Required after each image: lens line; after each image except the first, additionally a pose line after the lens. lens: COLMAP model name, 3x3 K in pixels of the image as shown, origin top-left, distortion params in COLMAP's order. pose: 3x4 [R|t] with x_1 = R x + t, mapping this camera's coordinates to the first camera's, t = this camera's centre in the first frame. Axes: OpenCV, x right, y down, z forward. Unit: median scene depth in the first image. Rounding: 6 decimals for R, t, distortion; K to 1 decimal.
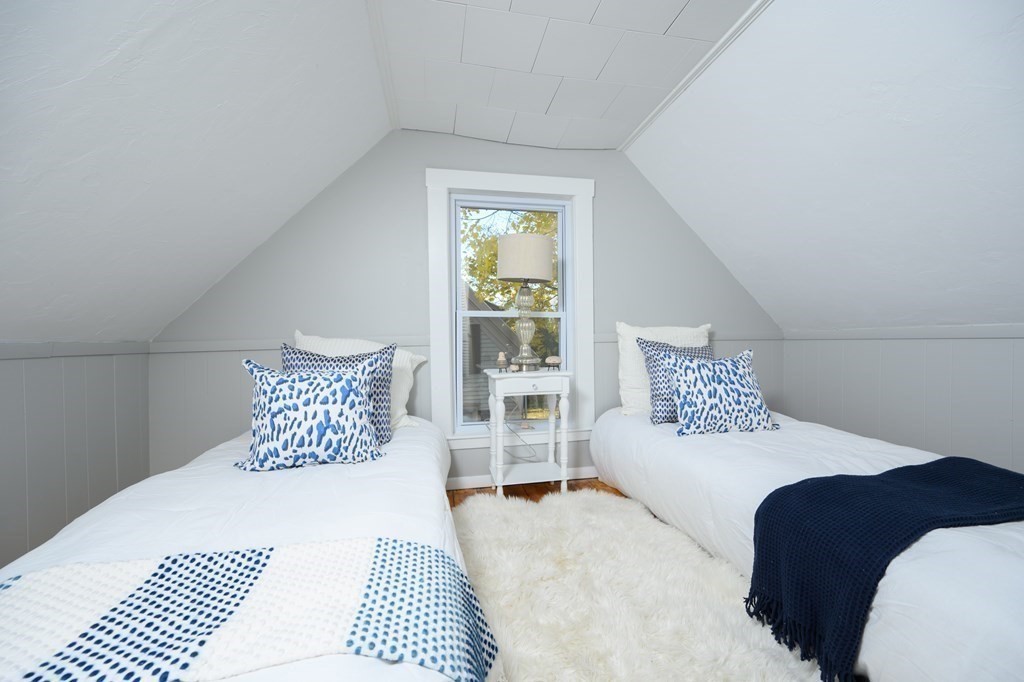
lens RADIAL K [[407.0, 0, 512.0], [0, 407.0, 341.0], [0, 0, 1]] dist [-0.000327, 0.000002]
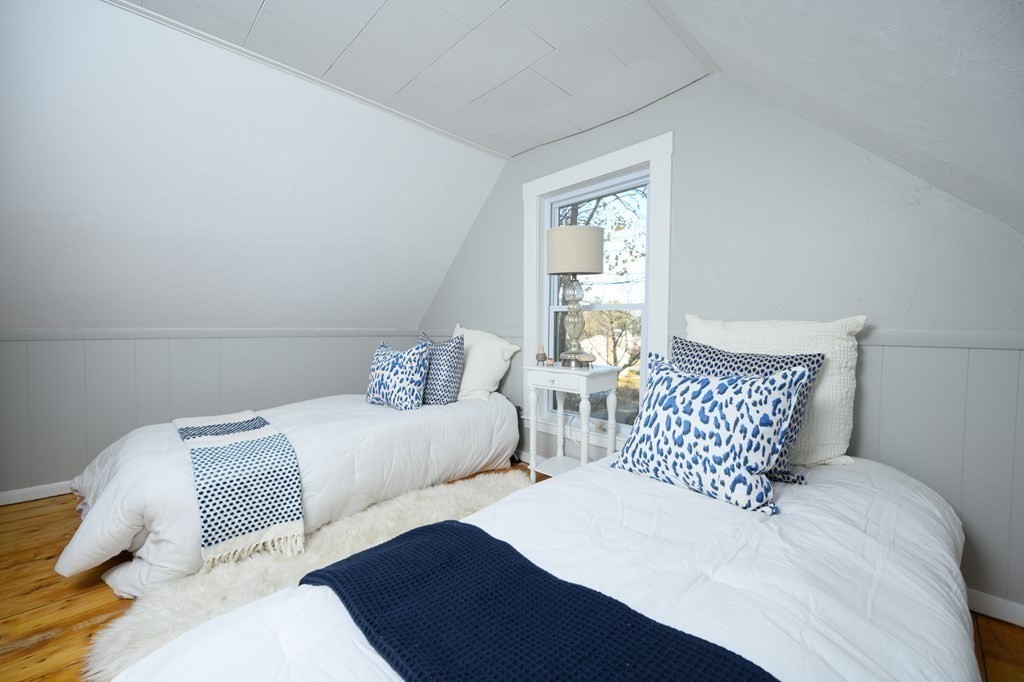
lens RADIAL K [[407.0, 0, 512.0], [0, 407.0, 341.0], [0, 0, 1]] dist [-0.000327, 0.000002]
pose [[0.535525, 0.041682, -0.843490, 0.948859], [-0.017799, 0.999116, 0.038072, -0.027816], [0.844332, -0.005375, 0.535794, 0.436056]]
